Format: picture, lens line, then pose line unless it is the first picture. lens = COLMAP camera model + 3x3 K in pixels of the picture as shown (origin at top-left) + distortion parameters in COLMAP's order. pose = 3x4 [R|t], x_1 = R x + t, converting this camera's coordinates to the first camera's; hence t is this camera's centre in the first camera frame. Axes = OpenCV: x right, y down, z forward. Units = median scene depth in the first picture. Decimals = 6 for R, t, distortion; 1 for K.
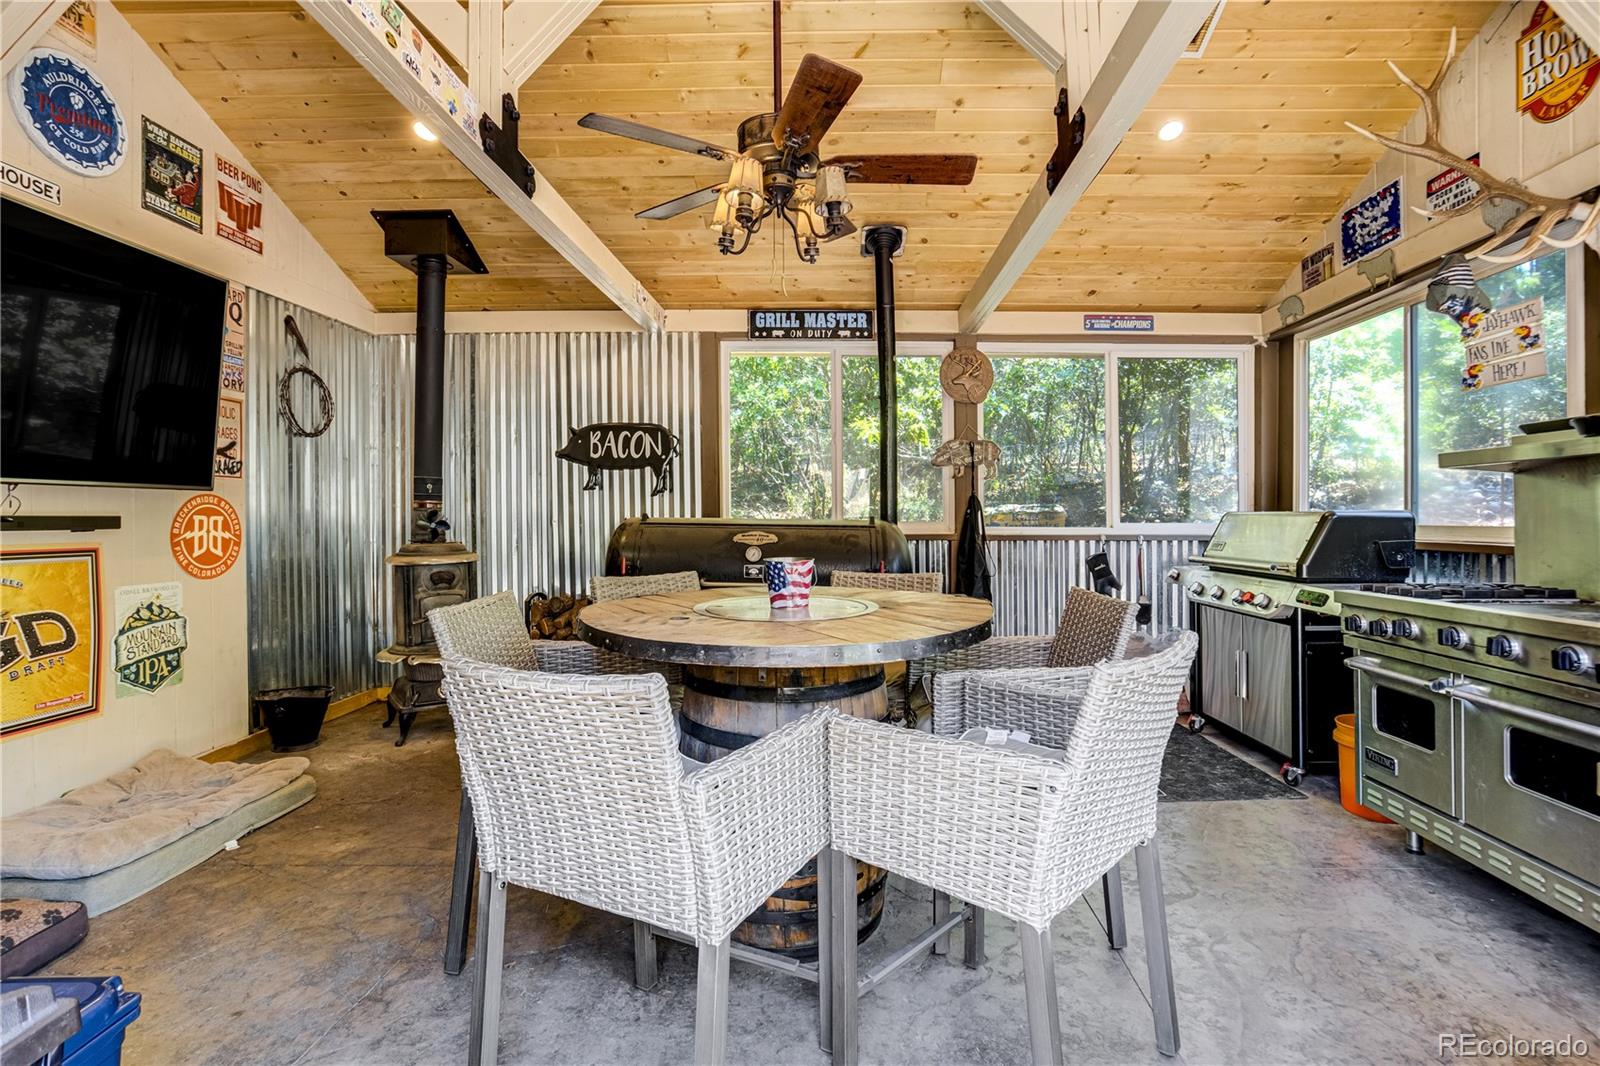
lens RADIAL K [[790.1, 0, 872.6], [0, 790.1, 495.8], [0, 0, 1]] dist [-0.070040, 0.034531]
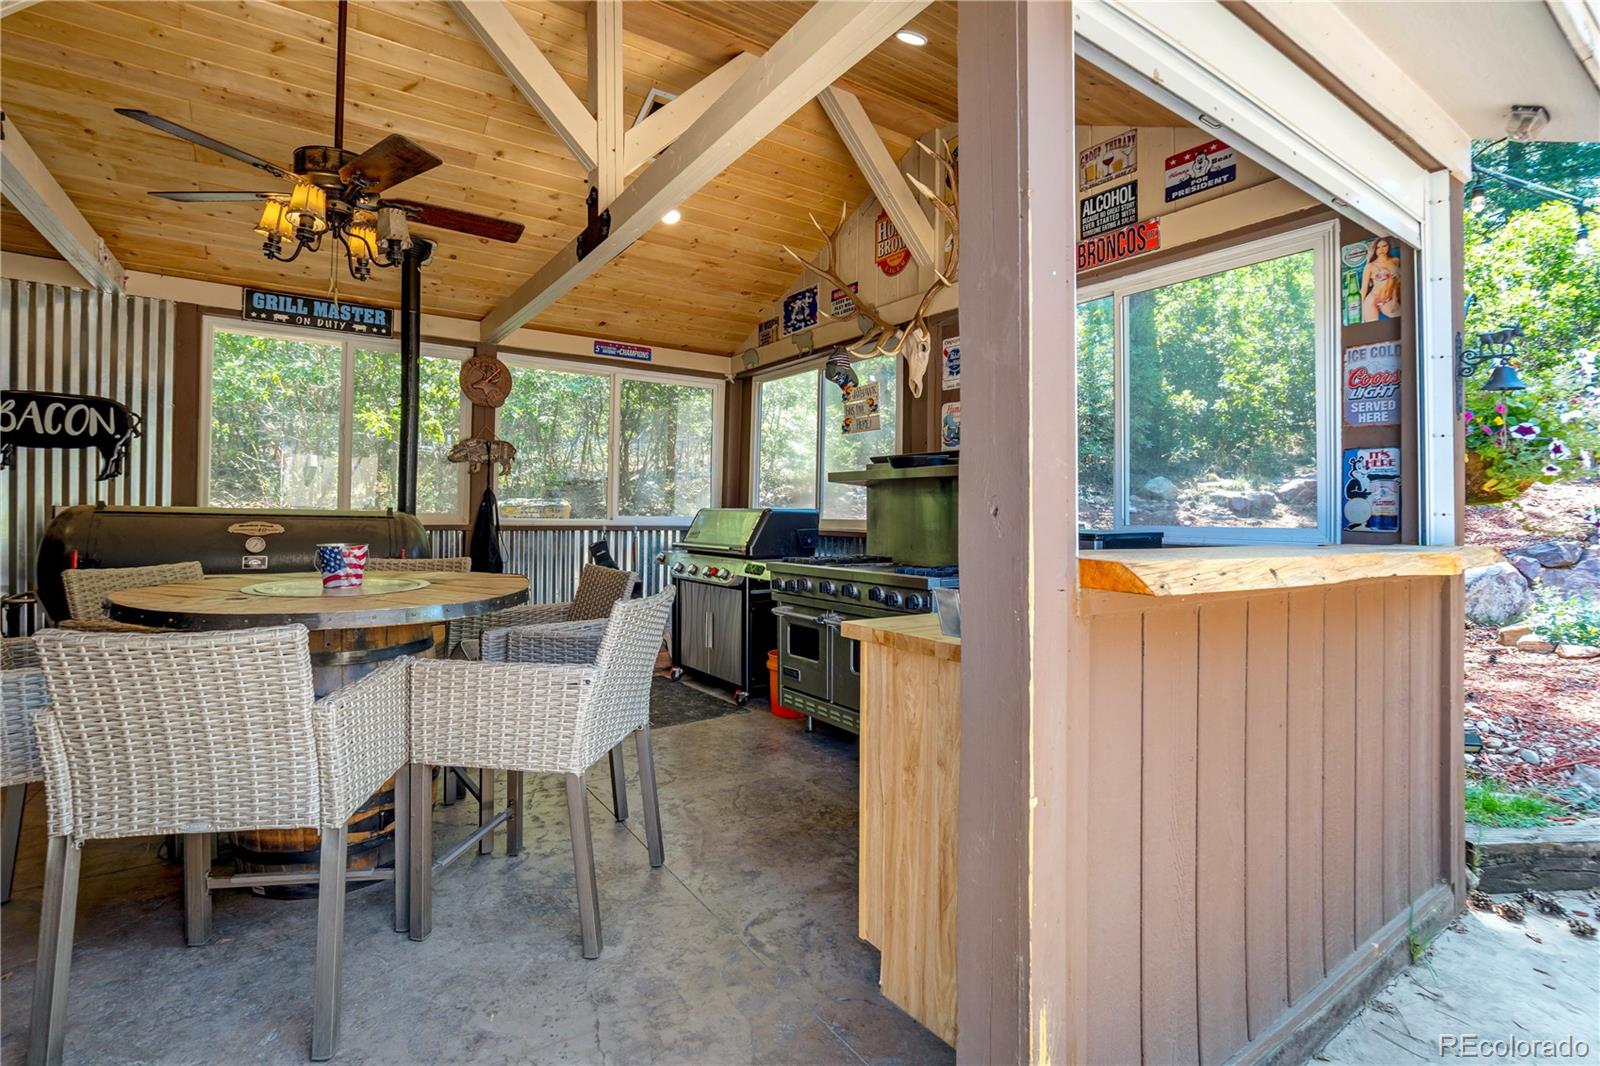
lens RADIAL K [[732.8, 0, 803.6], [0, 732.8, 500.2], [0, 0, 1]] dist [-0.053617, 0.000004]
pose [[0.847581, 0.018196, 0.530353, -0.059815], [-0.025037, 0.999670, 0.005716, -0.004554], [-0.530074, -0.018123, 0.847757, -0.152624]]
